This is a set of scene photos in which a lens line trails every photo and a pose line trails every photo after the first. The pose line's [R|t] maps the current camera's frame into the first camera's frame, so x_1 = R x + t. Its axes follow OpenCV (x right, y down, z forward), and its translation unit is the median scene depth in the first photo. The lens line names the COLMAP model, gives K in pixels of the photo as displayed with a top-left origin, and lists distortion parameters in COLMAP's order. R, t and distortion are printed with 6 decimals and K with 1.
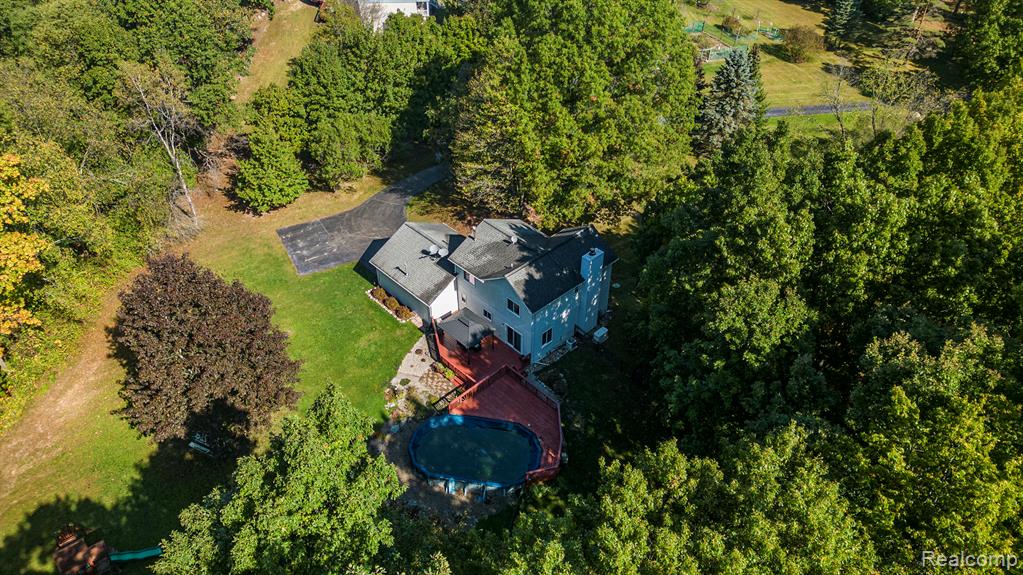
lens RADIAL K [[715.5, 0, 510.1], [0, 715.5, 290.2], [0, 0, 1]] dist [0.034749, -0.015379]
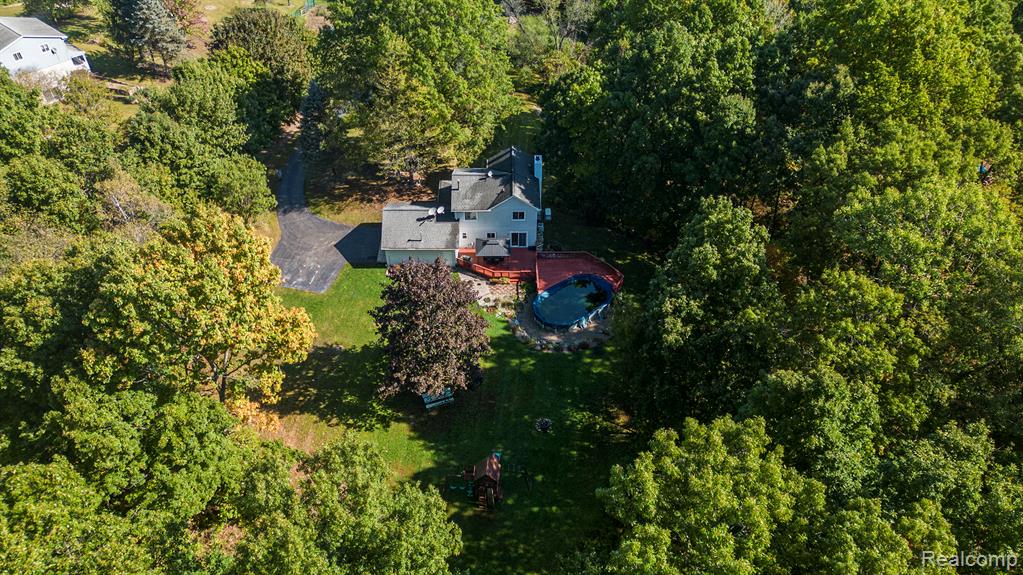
lens RADIAL K [[715.5, 0, 510.7], [0, 715.5, 287.4], [0, 0, 1]] dist [0.034749, -0.015379]
pose [[0.700116, -0.495307, 0.514304, -0.786392], [0.467420, 0.862424, 0.194275, -0.132185], [-0.539775, 0.104381, 0.835313, -0.152001]]
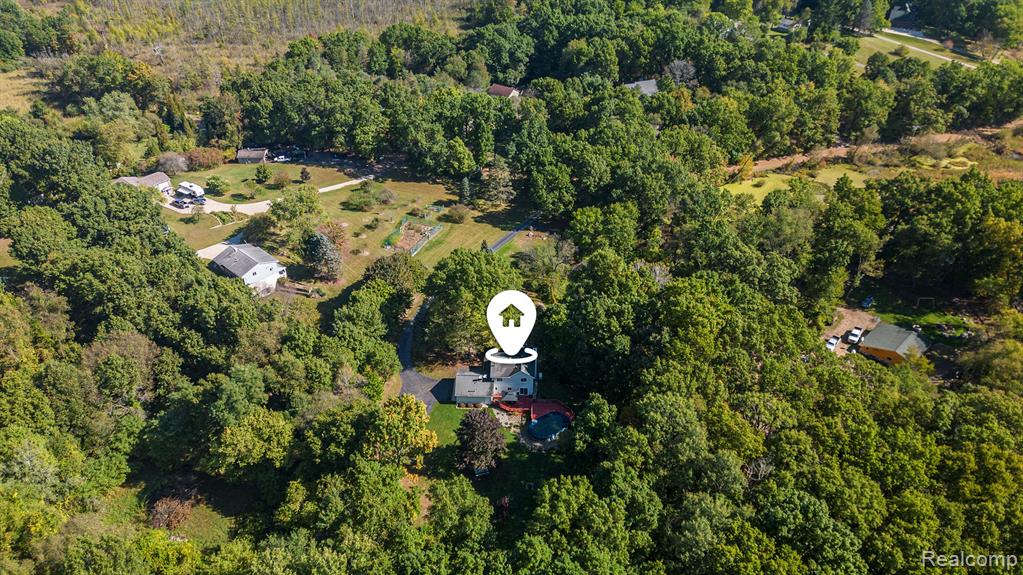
lens RADIAL K [[715.5, 0, 508.5], [0, 715.5, 287.1], [0, 0, 1]] dist [0.034749, -0.015379]
pose [[0.735758, -0.407419, 0.540990, -1.382515], [0.445046, 0.892980, 0.067231, -0.506889], [-0.510484, 0.191300, 0.838338, -1.366046]]
